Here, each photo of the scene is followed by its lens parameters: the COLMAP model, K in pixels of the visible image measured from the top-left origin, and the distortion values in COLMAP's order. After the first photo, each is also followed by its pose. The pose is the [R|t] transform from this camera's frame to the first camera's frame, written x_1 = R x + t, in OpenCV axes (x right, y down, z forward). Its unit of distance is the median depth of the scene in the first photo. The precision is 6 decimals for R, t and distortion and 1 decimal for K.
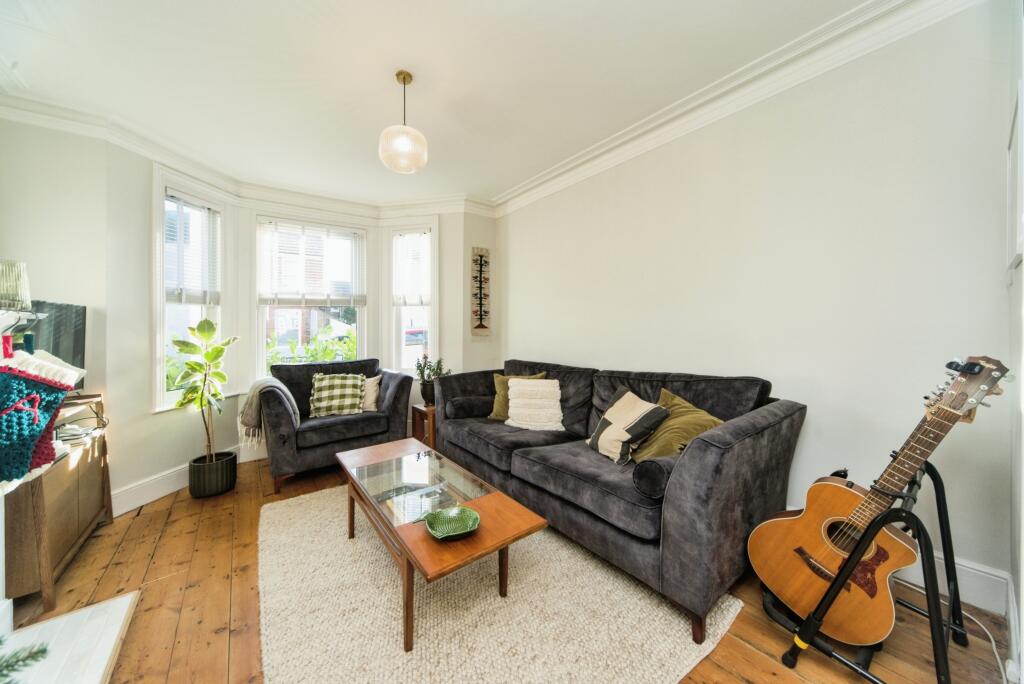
lens RADIAL K [[353.9, 0, 497.3], [0, 353.9, 331.5], [0, 0, 1]] dist [0.006499, -0.000503]
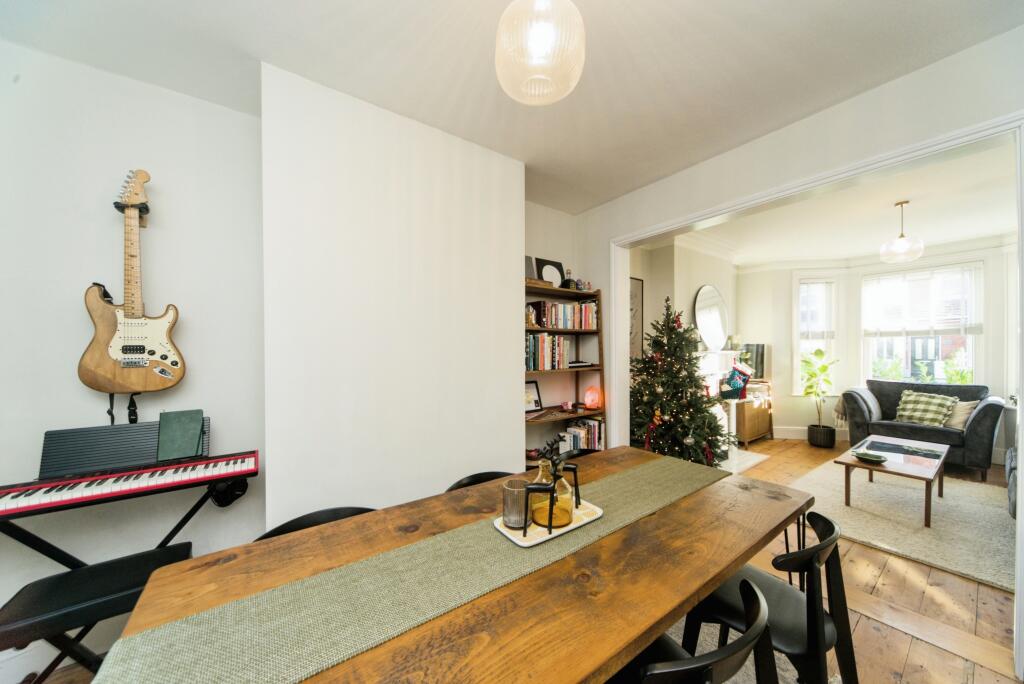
lens RADIAL K [[353.9, 0, 514.9], [0, 353.9, 341.8], [0, 0, 1]] dist [0.006499, -0.000503]
pose [[0.009007, 0.003572, -0.999953, 0.935478], [-0.004418, 0.999984, 0.003532, -0.067583], [0.999950, 0.004386, 0.009023, -0.531527]]
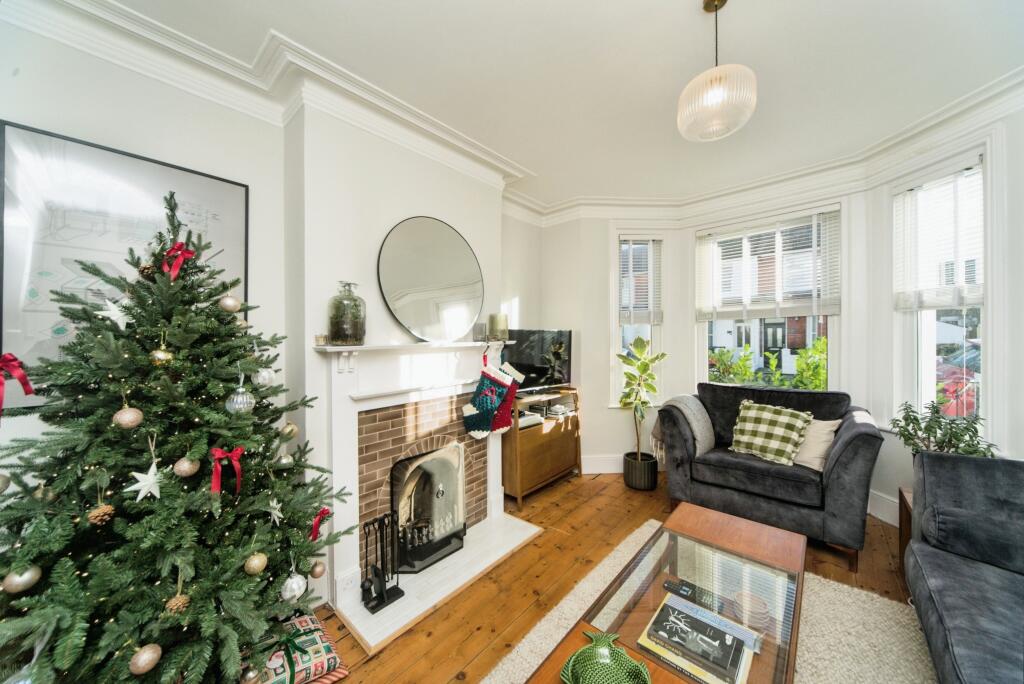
lens RADIAL K [[353.9, 0, 506.9], [0, 353.9, 334.0], [0, 0, 1]] dist [0.006499, -0.000503]
pose [[0.213938, 0.003754, -0.976840, 0.228592], [0.001023, 0.999991, 0.004067, -0.049240], [0.976847, -0.001869, 0.213932, 0.321634]]
